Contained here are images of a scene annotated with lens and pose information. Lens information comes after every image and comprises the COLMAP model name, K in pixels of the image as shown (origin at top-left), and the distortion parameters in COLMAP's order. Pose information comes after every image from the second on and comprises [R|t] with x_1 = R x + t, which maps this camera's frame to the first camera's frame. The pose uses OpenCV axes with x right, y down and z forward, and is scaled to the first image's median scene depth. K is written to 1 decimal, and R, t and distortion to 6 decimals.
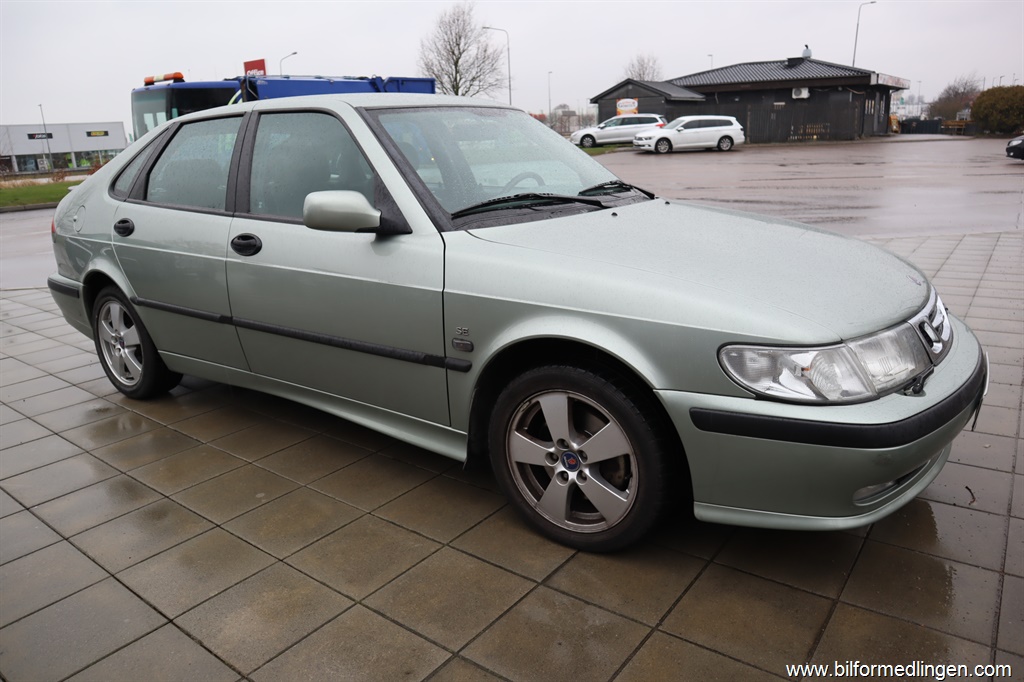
lens RADIAL K [[700.8, 0, 514.4], [0, 700.8, 340.2], [0, 0, 1]] dist [-0.084339, 0.039832]
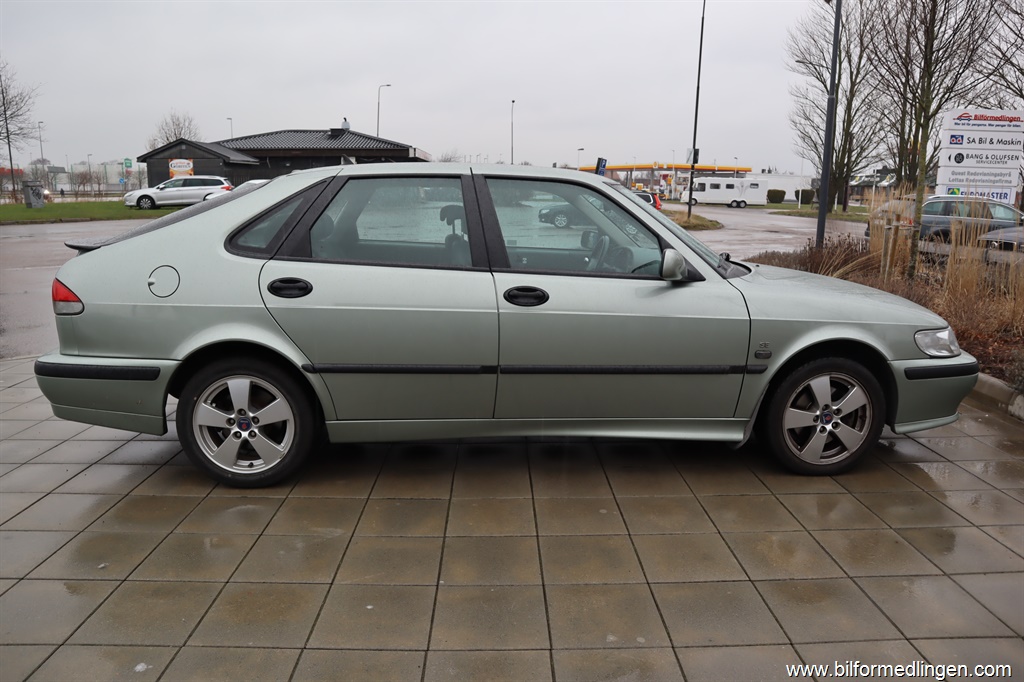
lens RADIAL K [[700.8, 0, 519.5], [0, 700.8, 342.0], [0, 0, 1]] dist [-0.084339, 0.039832]
pose [[0.797570, -0.082075, 0.597617, -0.056905], [0.132559, 0.990331, -0.040902, -0.001135], [-0.588481, 0.111842, 0.800738, 0.005627]]
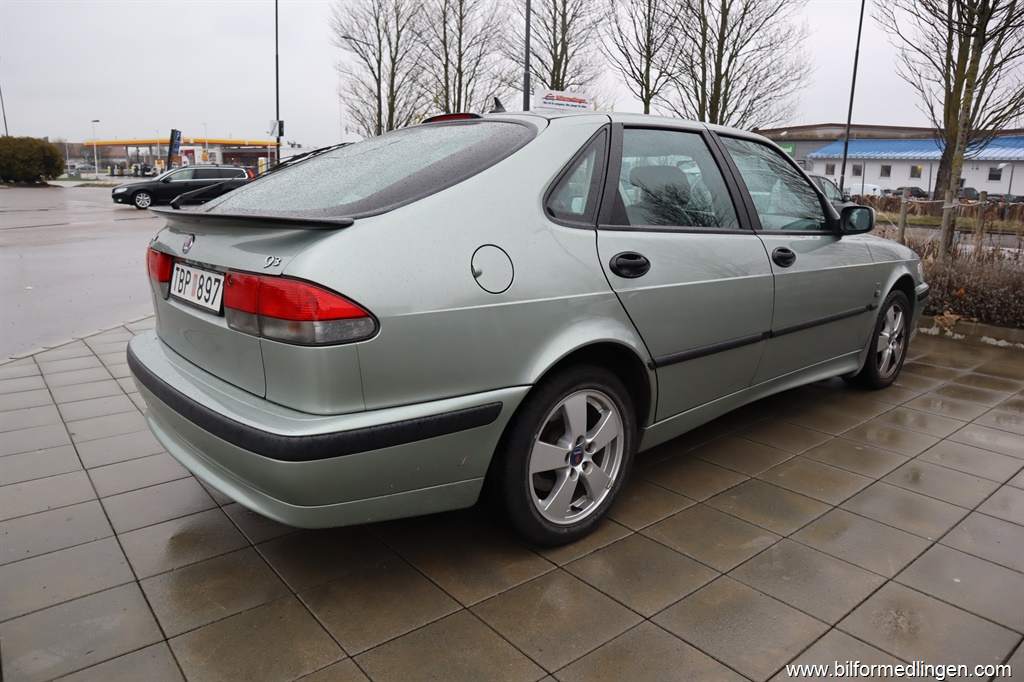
lens RADIAL K [[700.8, 0, 516.2], [0, 700.8, 332.8], [0, 0, 1]] dist [-0.084339, 0.039832]
pose [[0.277252, -0.176760, 0.944398, -0.084571], [0.252866, 0.961703, 0.105764, -0.013995], [-0.926925, 0.209483, 0.311331, 0.061346]]
